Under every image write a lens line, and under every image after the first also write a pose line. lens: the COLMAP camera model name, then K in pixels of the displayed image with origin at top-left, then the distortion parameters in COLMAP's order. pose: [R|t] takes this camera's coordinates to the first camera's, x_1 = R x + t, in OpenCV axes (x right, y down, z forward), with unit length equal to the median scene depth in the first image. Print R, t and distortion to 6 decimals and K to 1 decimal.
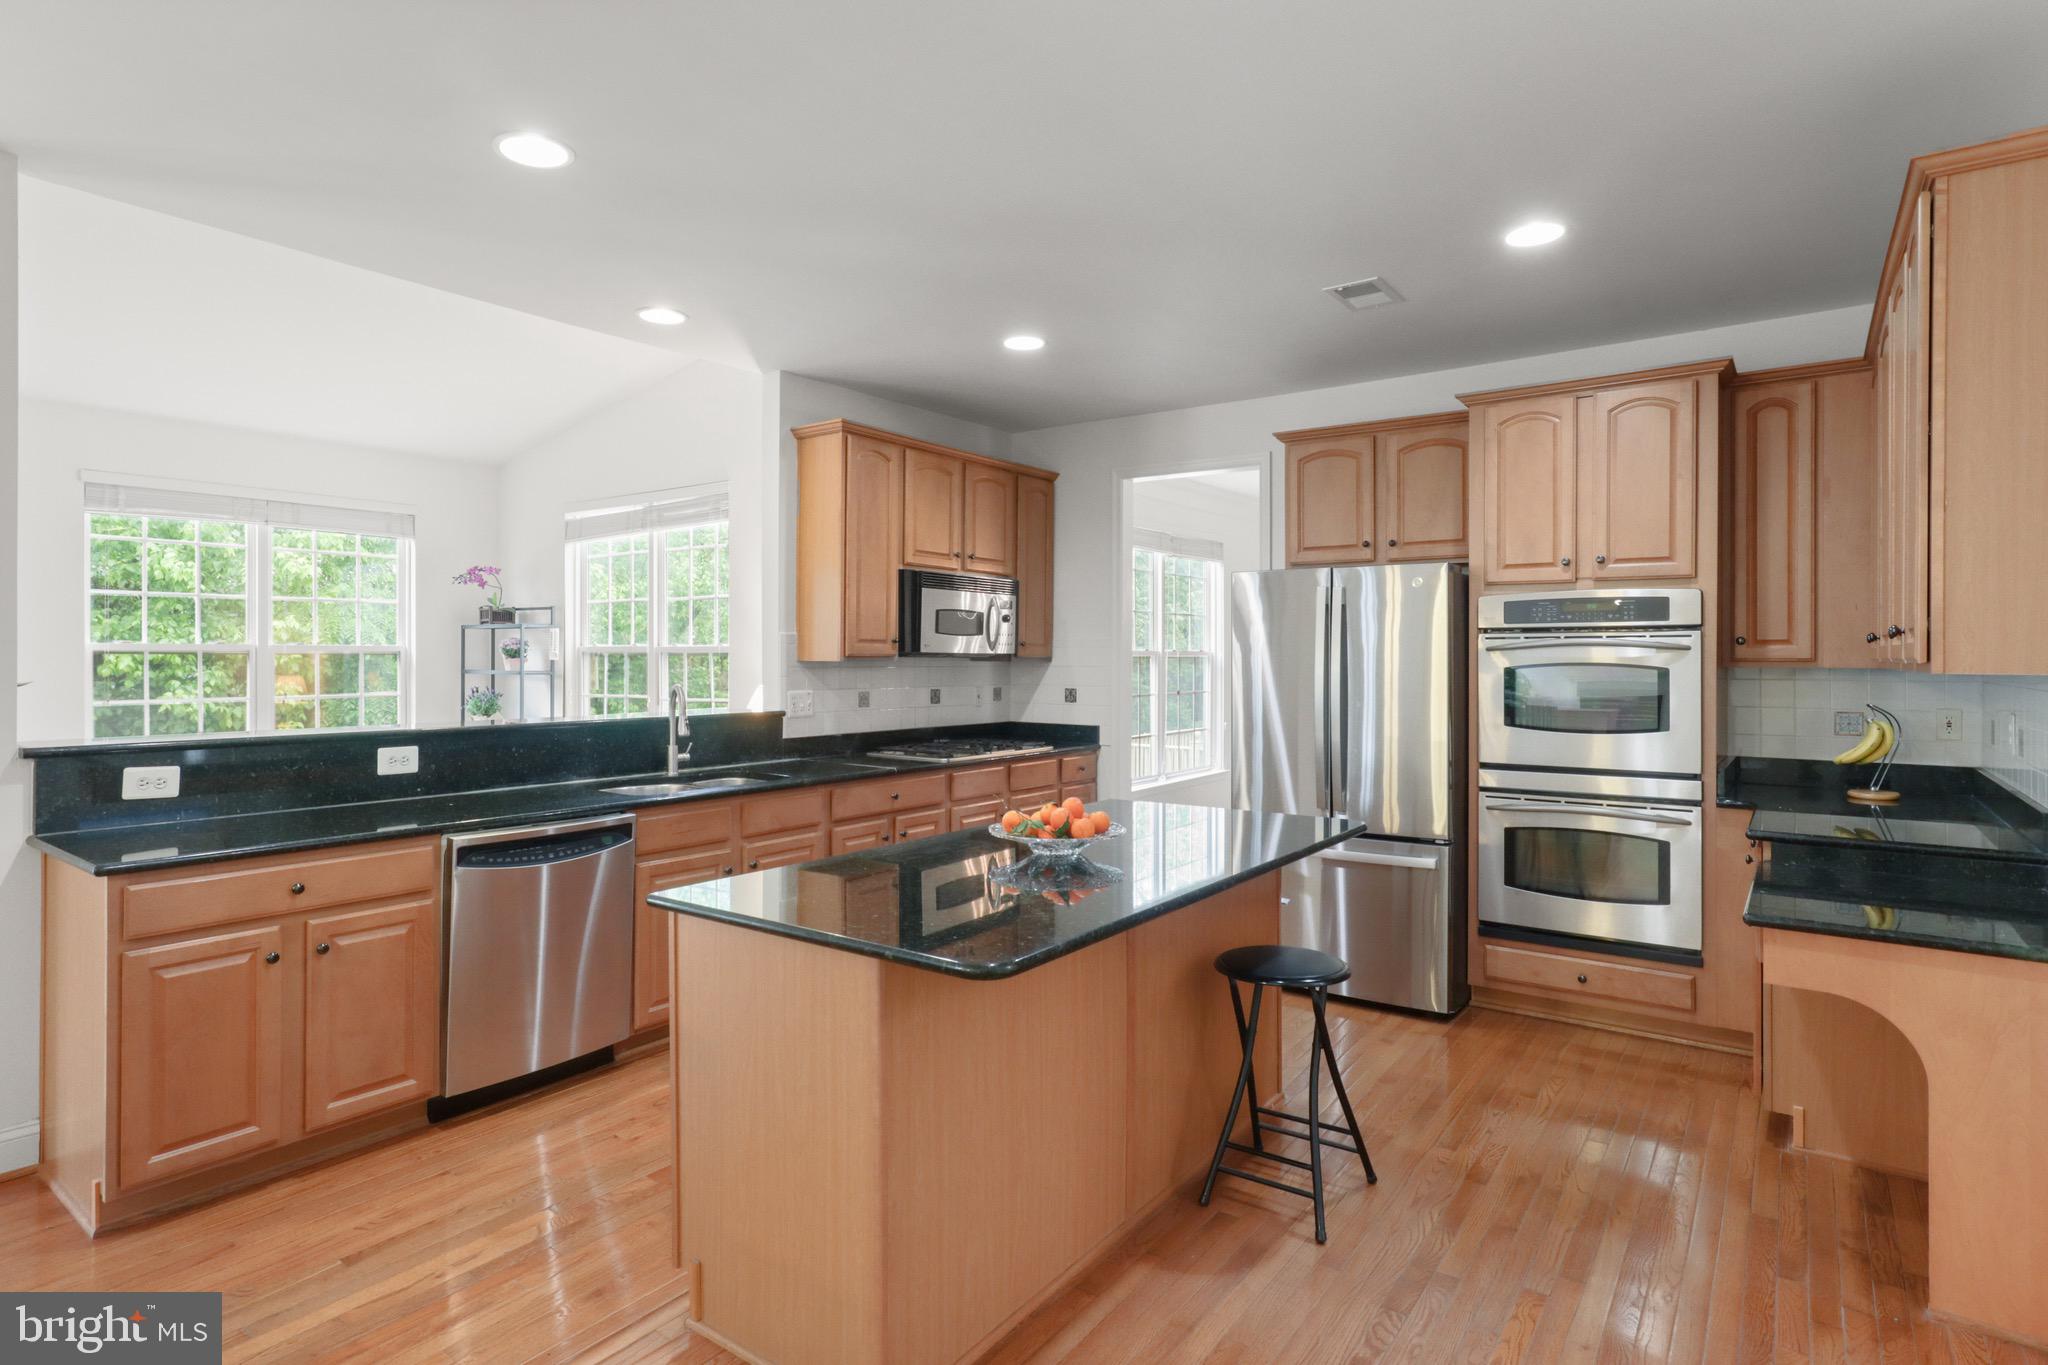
lens RADIAL K [[1059.4, 0, 1019.7], [0, 1059.4, 663.5], [0, 0, 1]] dist [-0.019117, 0.014837]
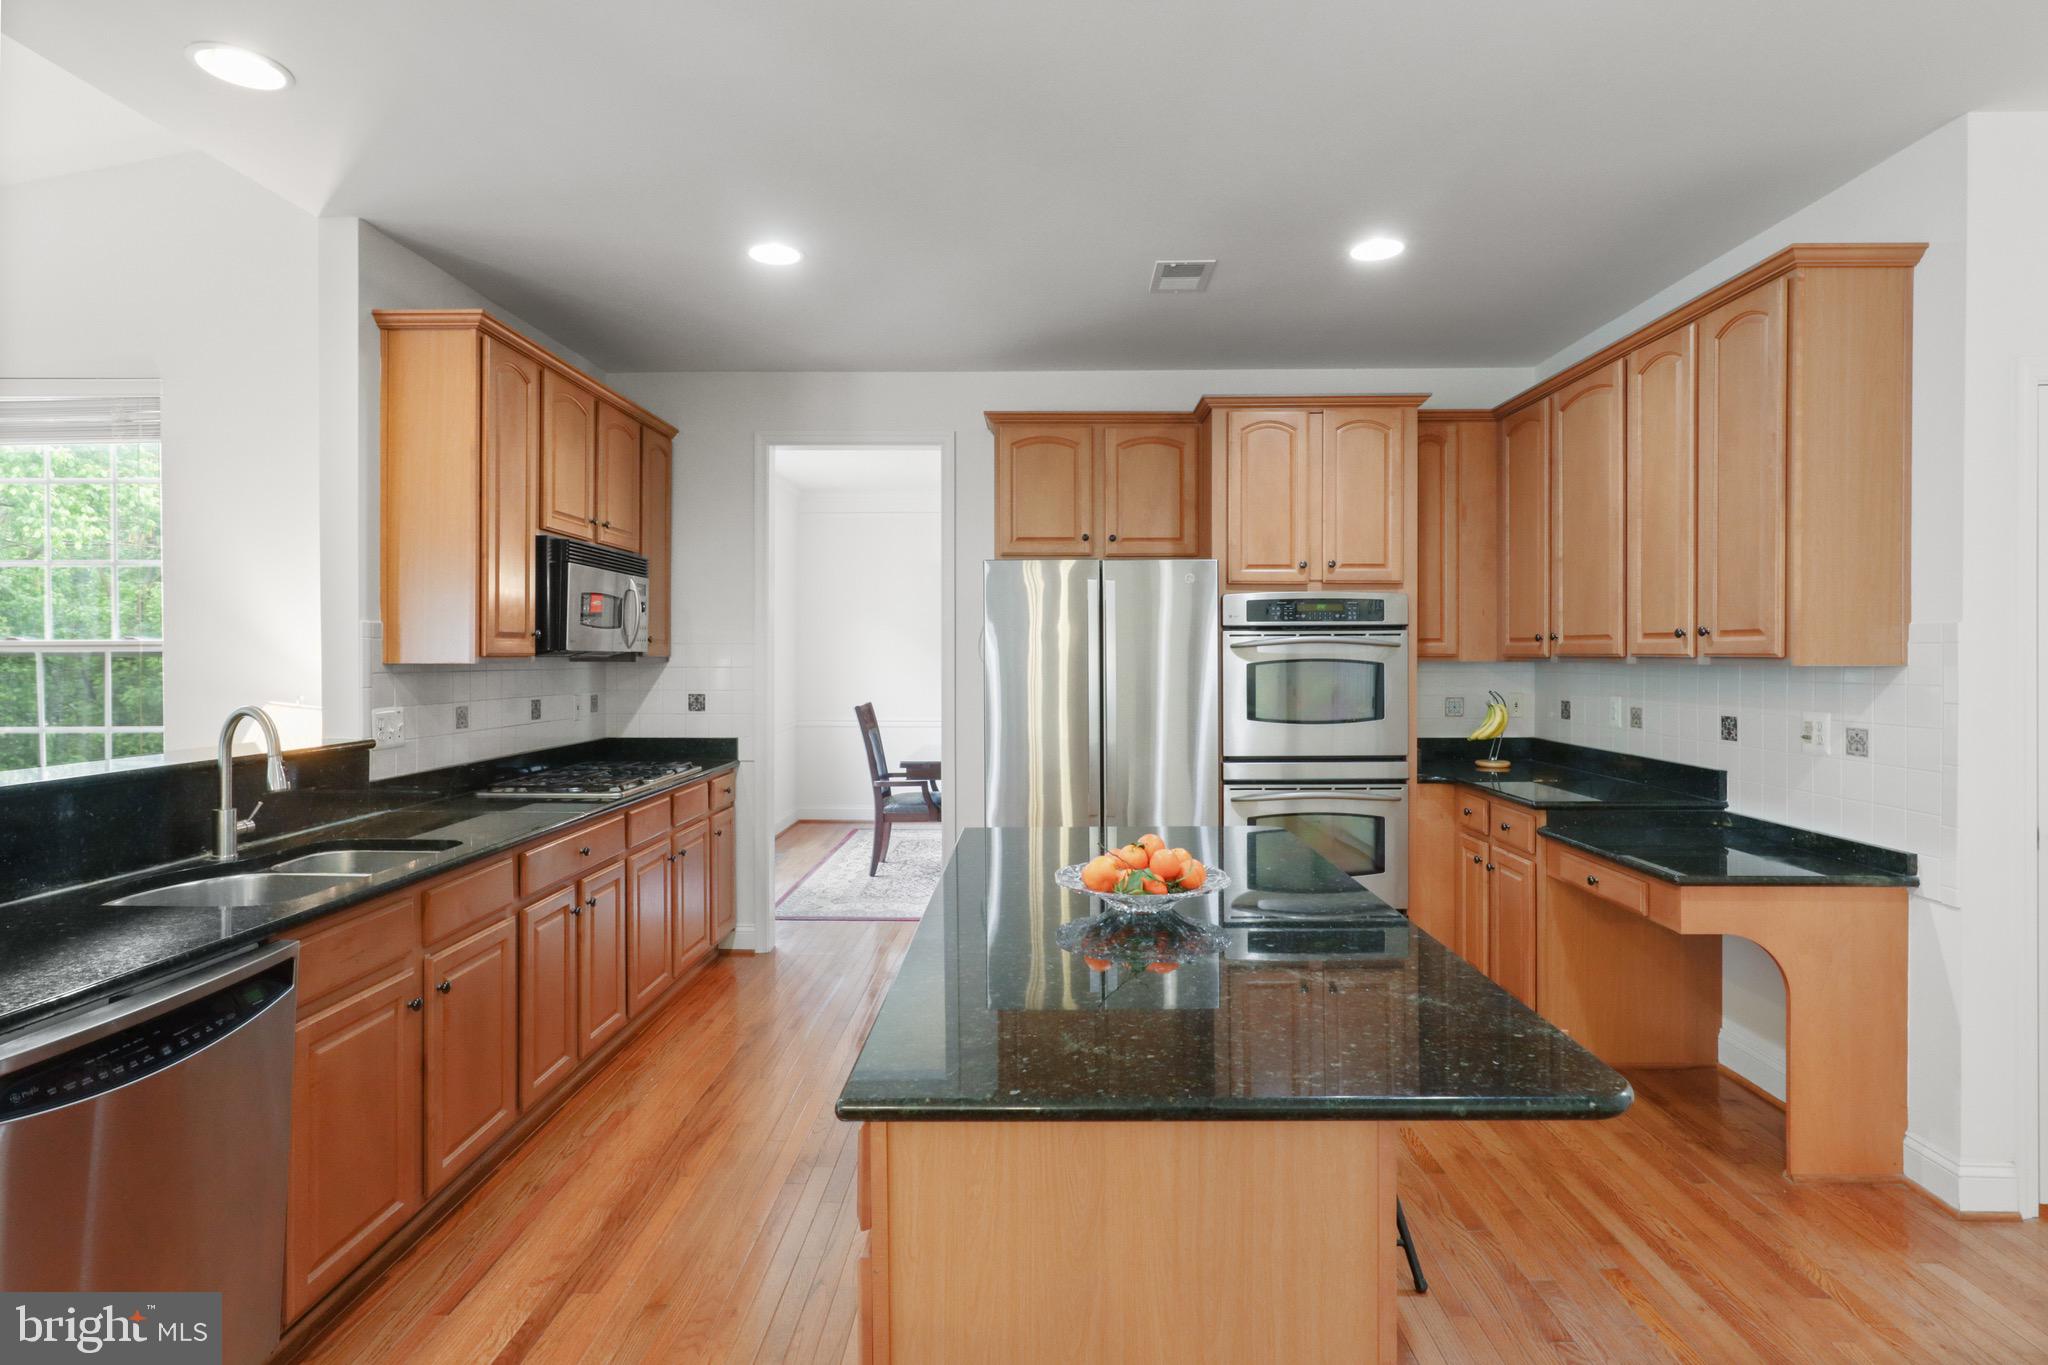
lens RADIAL K [[1059.4, 0, 1026.2], [0, 1059.4, 662.6], [0, 0, 1]] dist [-0.019117, 0.014837]
pose [[0.815822, -0.009121, 0.578231, -0.304283], [0.007534, 0.999958, 0.005144, -0.004062], [-0.578254, 0.000160, 0.815857, 0.261398]]
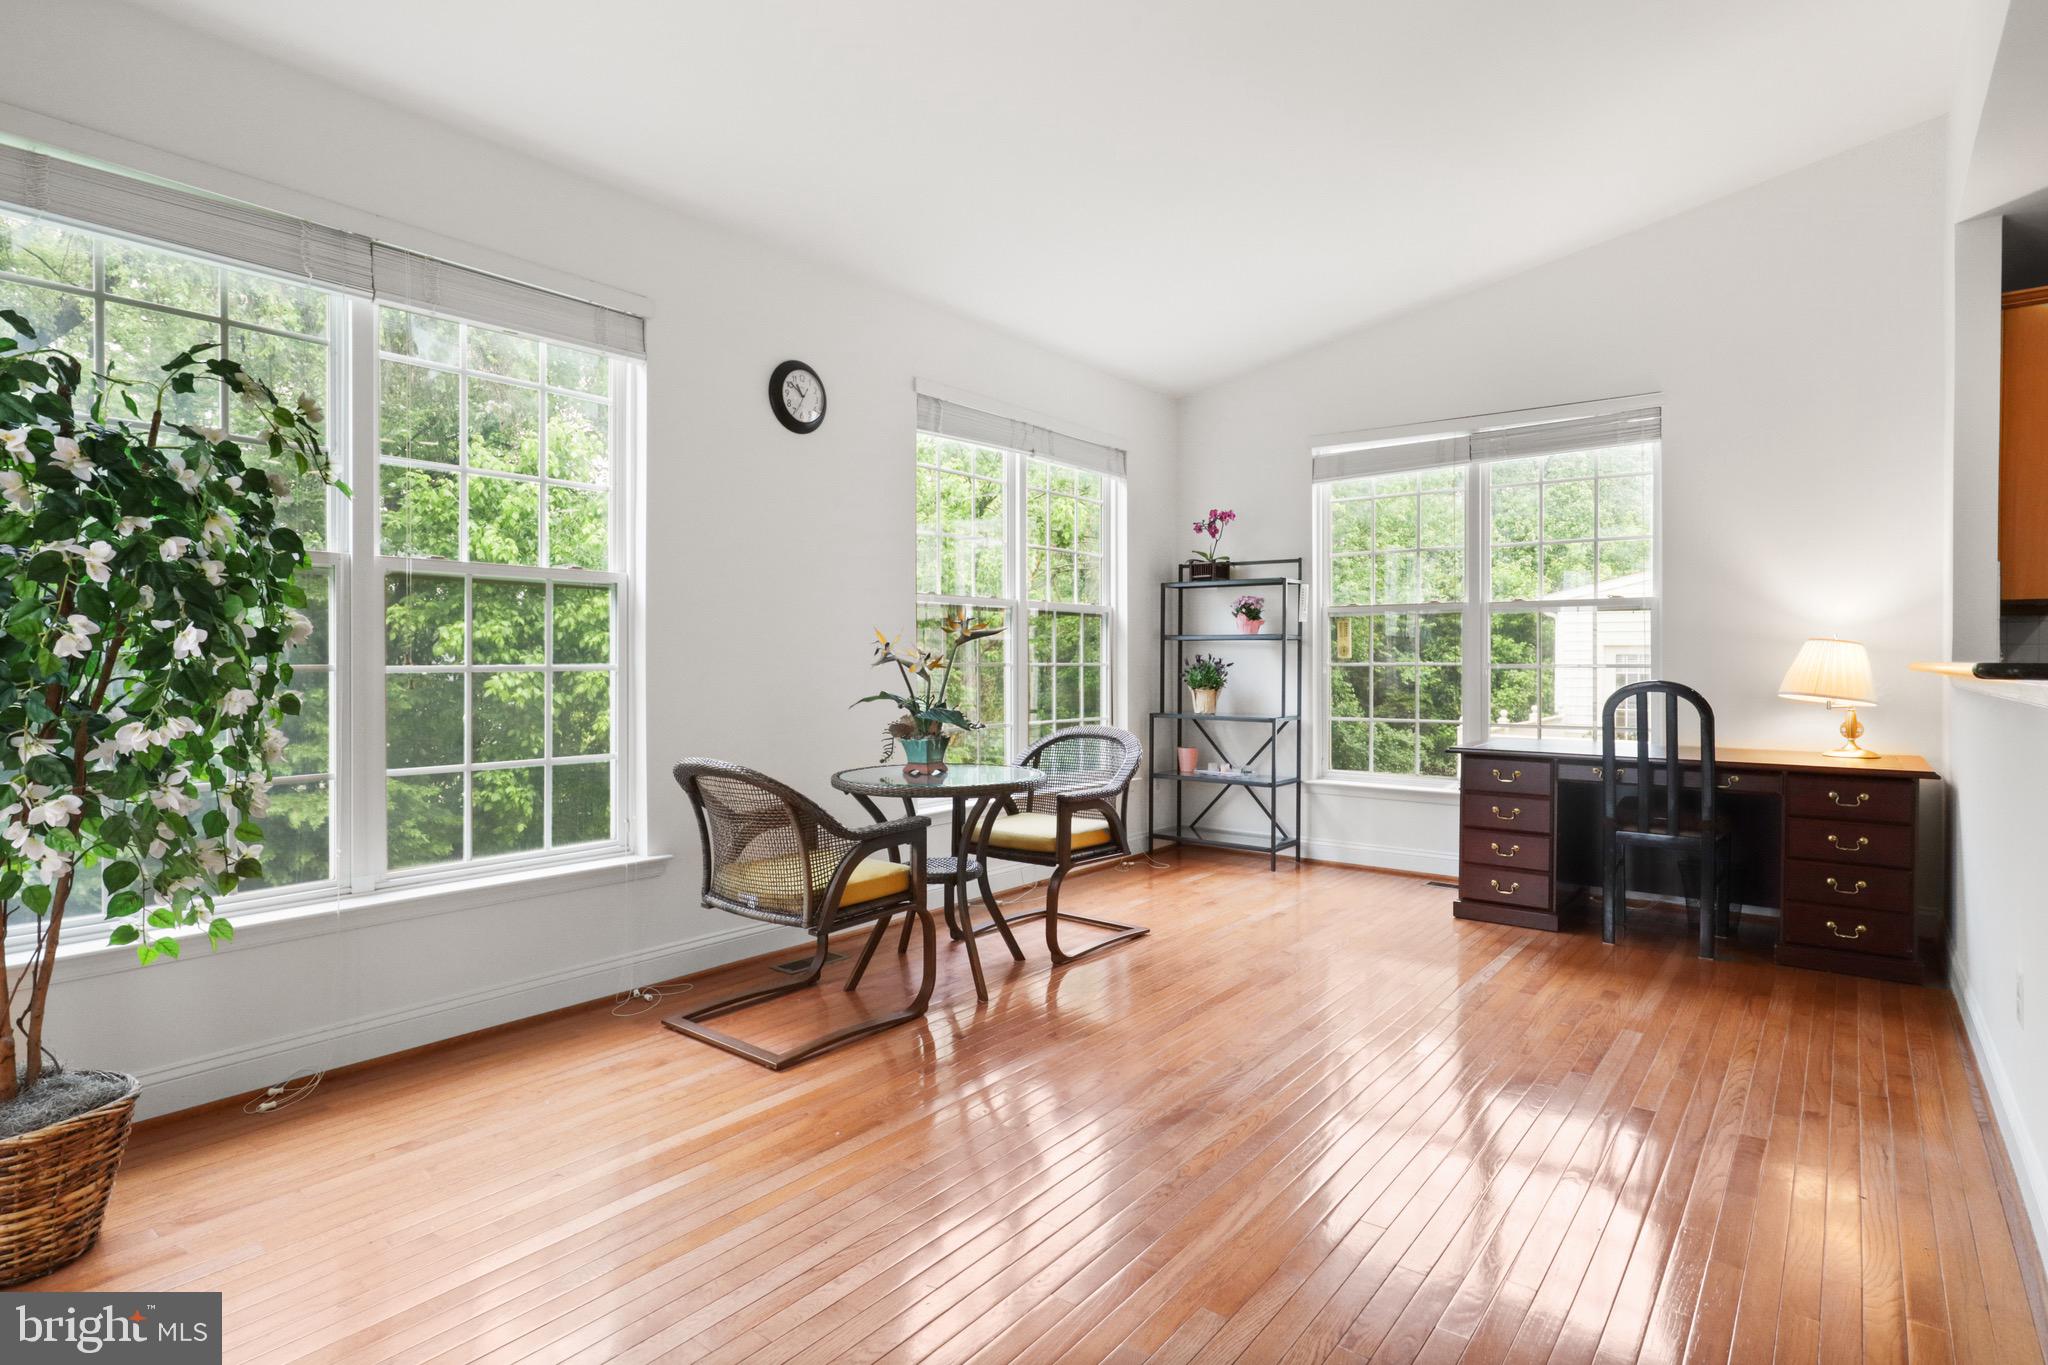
lens RADIAL K [[1059.4, 0, 1022.2], [0, 1059.4, 665.2], [0, 0, 1]] dist [-0.019117, 0.014837]
pose [[0.999735, -0.000093, -0.023038, -1.037994], [0.000084, 1.000000, -0.000392, 0.051946], [0.023038, 0.000390, 0.999735, 0.235487]]
